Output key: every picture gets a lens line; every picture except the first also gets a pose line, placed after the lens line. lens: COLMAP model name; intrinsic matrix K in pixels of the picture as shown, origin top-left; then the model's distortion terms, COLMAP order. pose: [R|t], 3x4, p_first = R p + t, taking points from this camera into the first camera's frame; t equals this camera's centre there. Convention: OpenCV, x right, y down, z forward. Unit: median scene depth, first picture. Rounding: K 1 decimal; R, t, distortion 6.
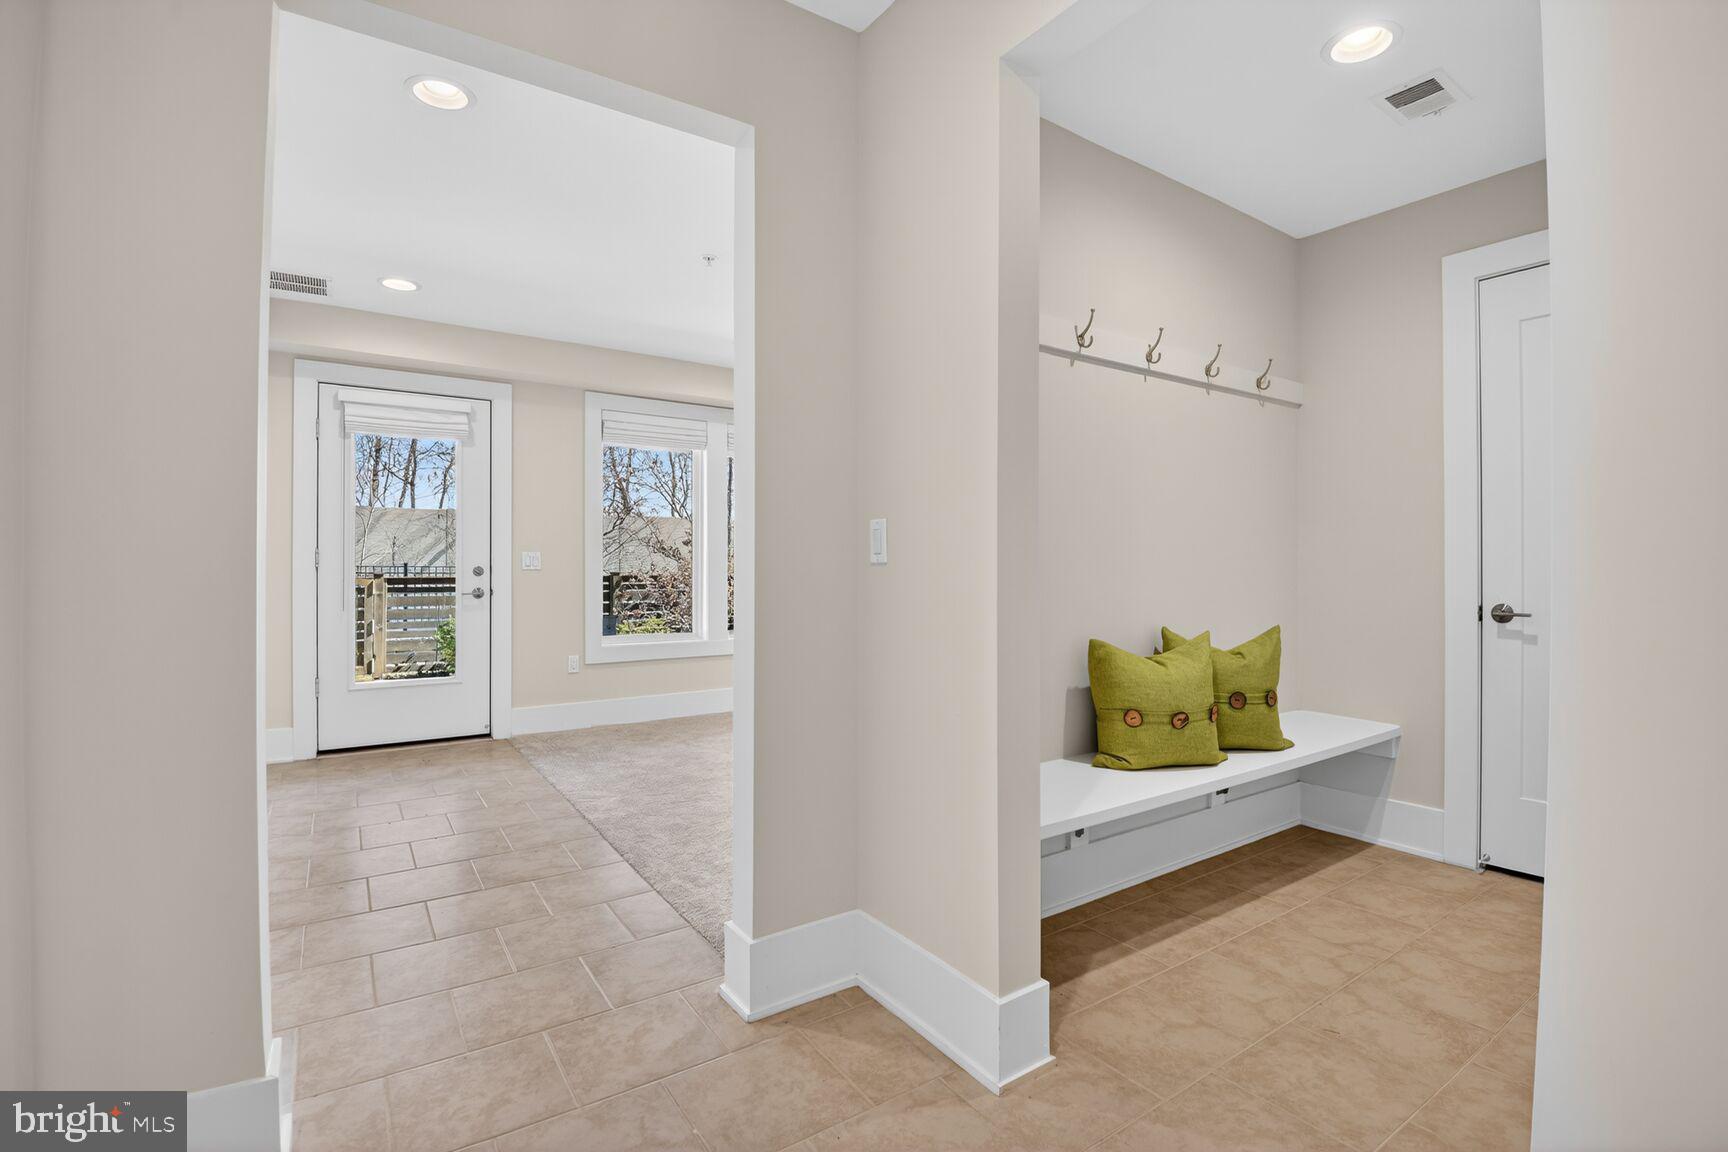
lens RADIAL K [[788.7, 0, 870.3], [0, 788.7, 562.3], [0, 0, 1]] dist [-0.041224, -0.001083]
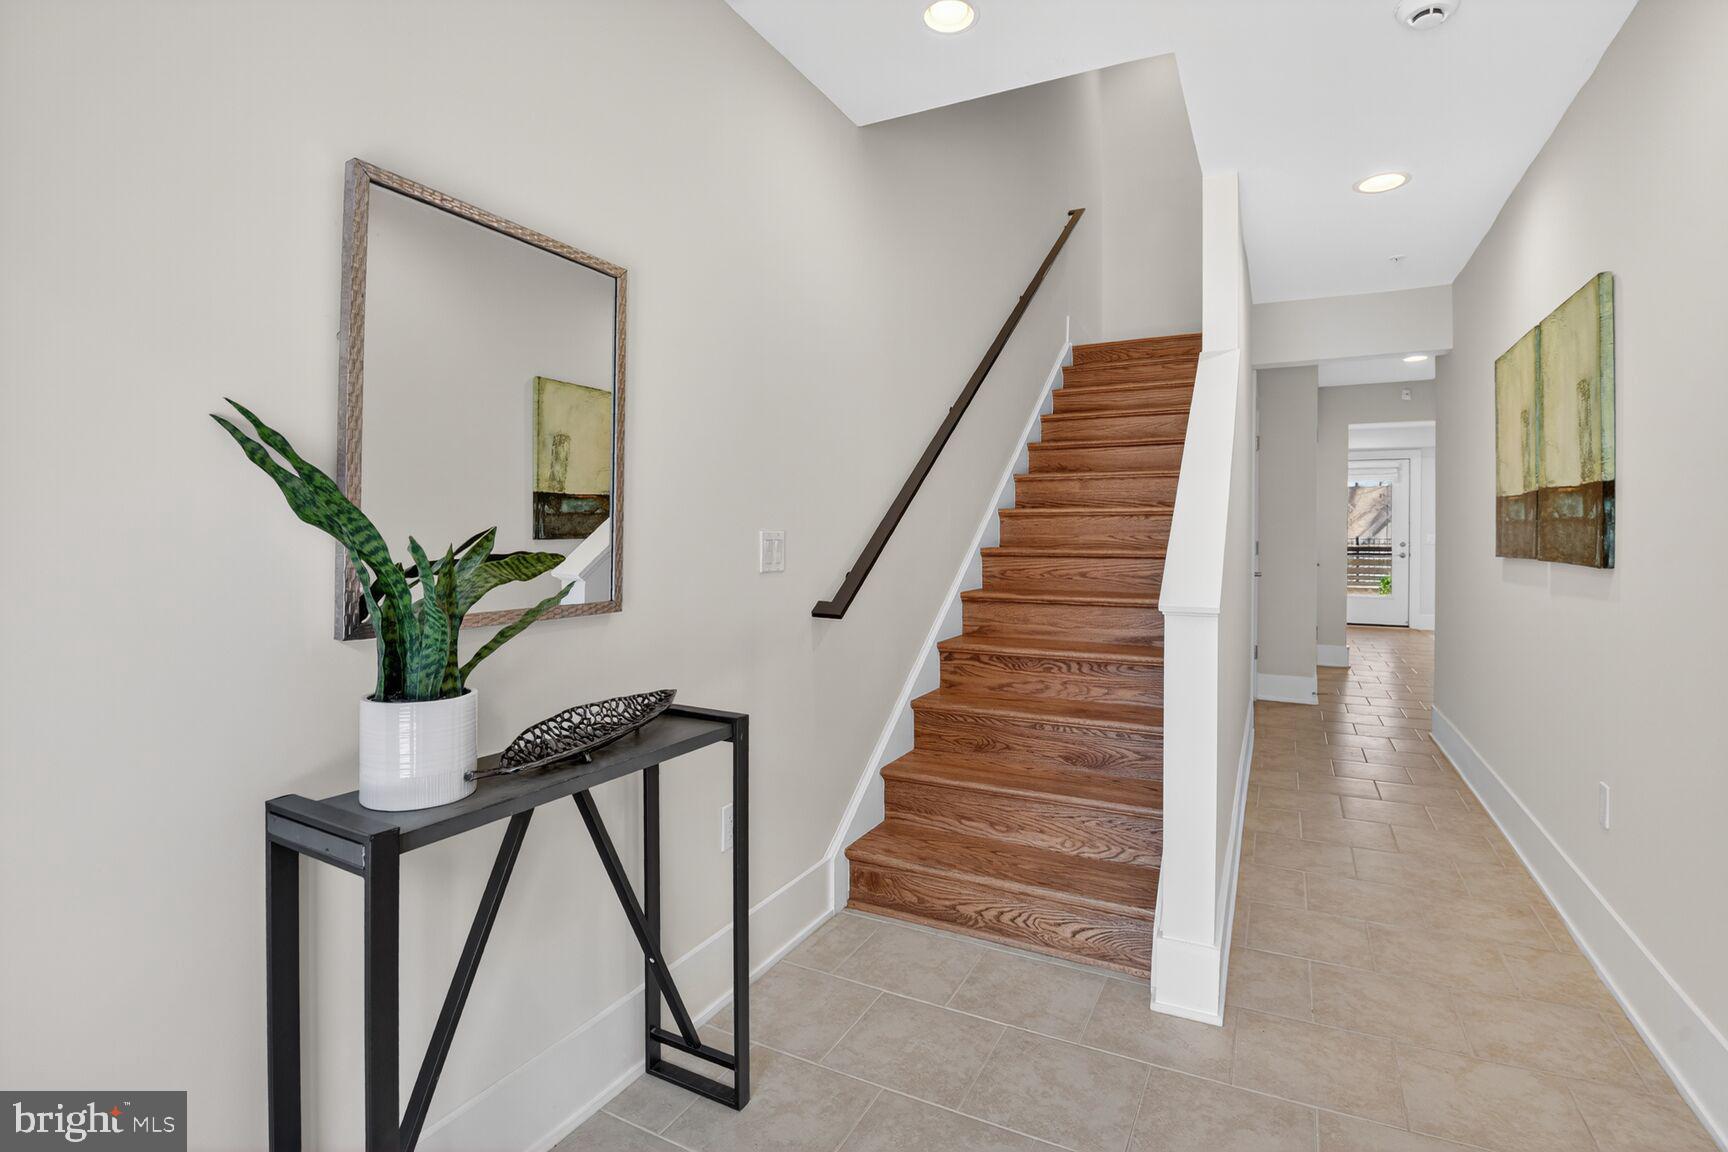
lens RADIAL K [[788.7, 0, 862.7], [0, 788.7, 538.4], [0, 0, 1]] dist [-0.041224, -0.001083]
pose [[0.458798, 0.008447, -0.888500, 0.328198], [0.000537, 0.999952, 0.009783, -0.012898], [0.888540, -0.004965, 0.458772, -0.601863]]
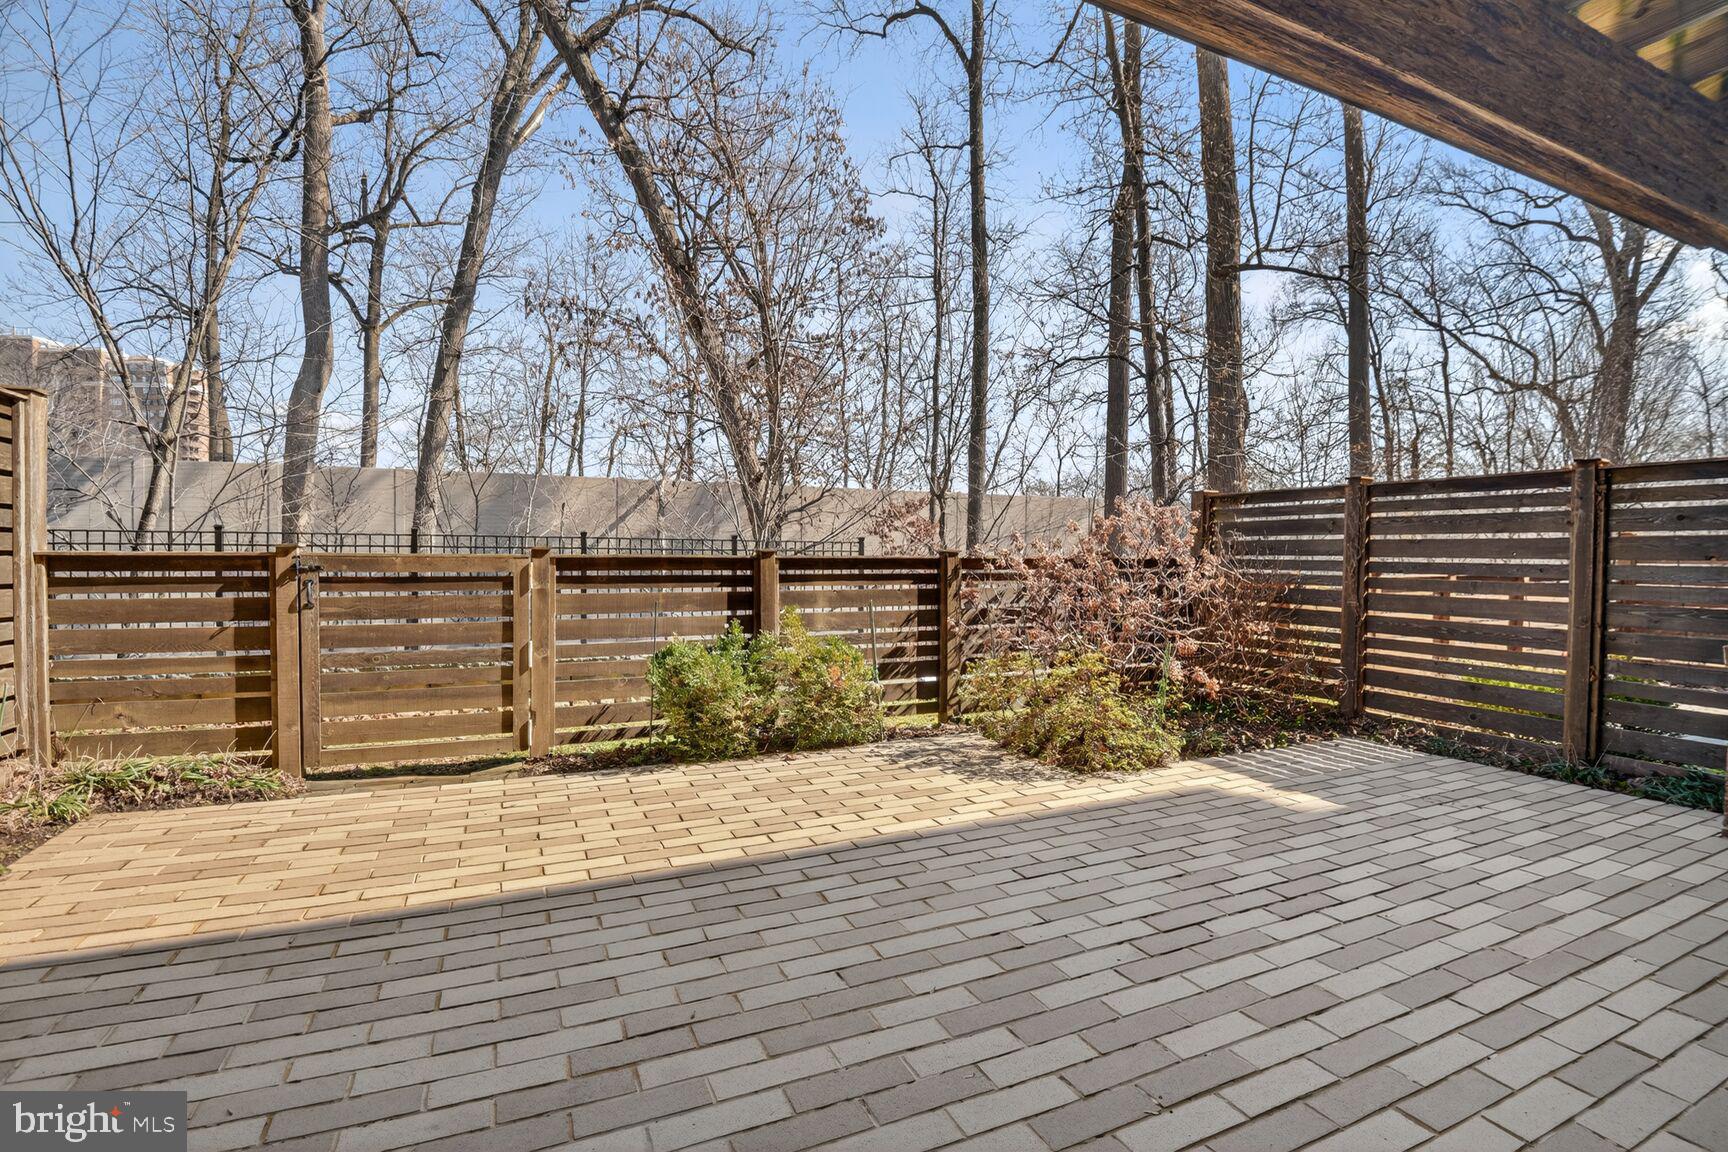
lens RADIAL K [[758.9, 0, 854.7], [0, 758.9, 564.8], [0, 0, 1]] dist [-0.047460, -0.000635]
pose [[0.984457, 0.013601, -0.175098, -0.352671], [-0.008834, 0.999569, 0.027979, 0.009971], [0.175404, -0.025997, 0.984153, 0.562982]]
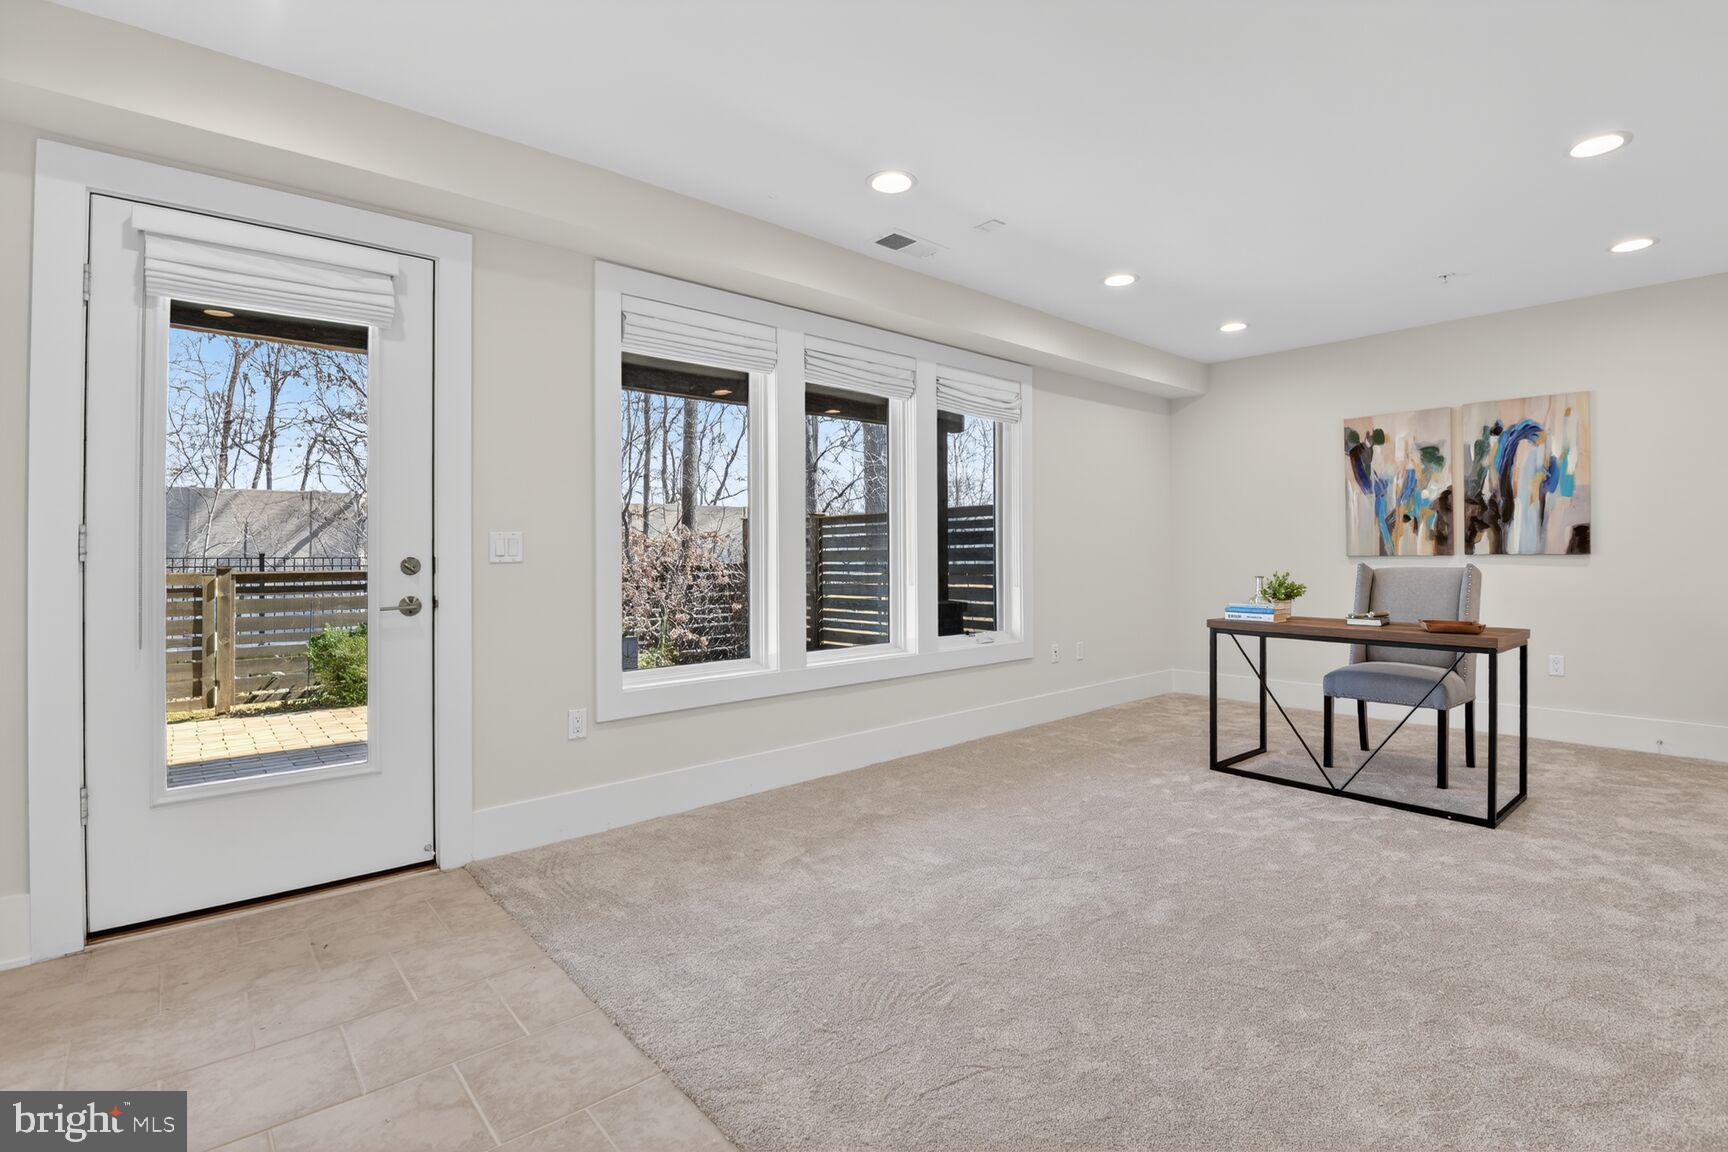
lens RADIAL K [[788.7, 0, 855.6], [0, 788.7, 539.2], [0, 0, 1]] dist [-0.041224, -0.001083]
pose [[0.992668, -0.006132, 0.120715, -0.133532], [0.007684, 0.999894, -0.012390, 0.000910], [-0.120626, 0.013226, 0.992610, 0.217250]]
